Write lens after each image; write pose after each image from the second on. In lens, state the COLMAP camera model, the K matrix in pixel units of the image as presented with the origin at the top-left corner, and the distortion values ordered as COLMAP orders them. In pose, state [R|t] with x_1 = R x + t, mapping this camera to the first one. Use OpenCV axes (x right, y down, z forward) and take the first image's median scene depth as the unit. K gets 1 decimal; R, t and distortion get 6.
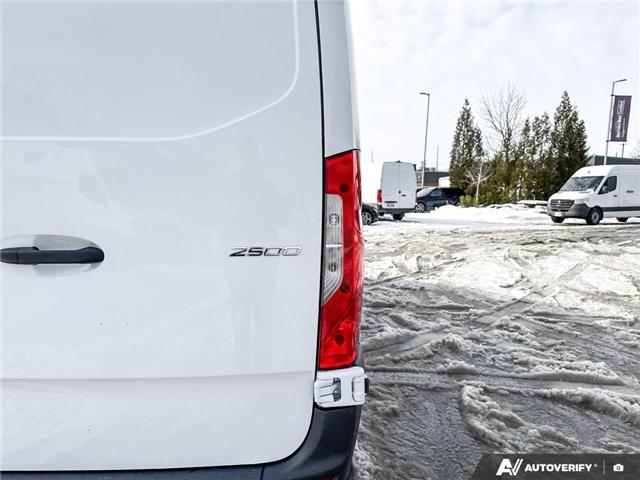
lens RADIAL K [[561.7, 0, 319.8], [0, 561.7, 239.7], [0, 0, 1]] dist [0.003515, 0.004926]
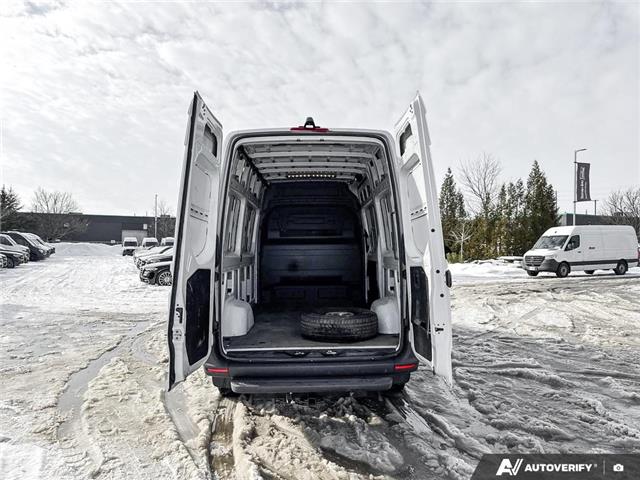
lens RADIAL K [[561.7, 0, 319.8], [0, 561.7, 239.7], [0, 0, 1]] dist [0.003515, 0.004926]
pose [[0.999558, -0.017773, 0.023839, -0.035712], [0.020055, 0.994867, -0.099185, 0.001184], [-0.021953, 0.099619, 0.994783, -0.135930]]
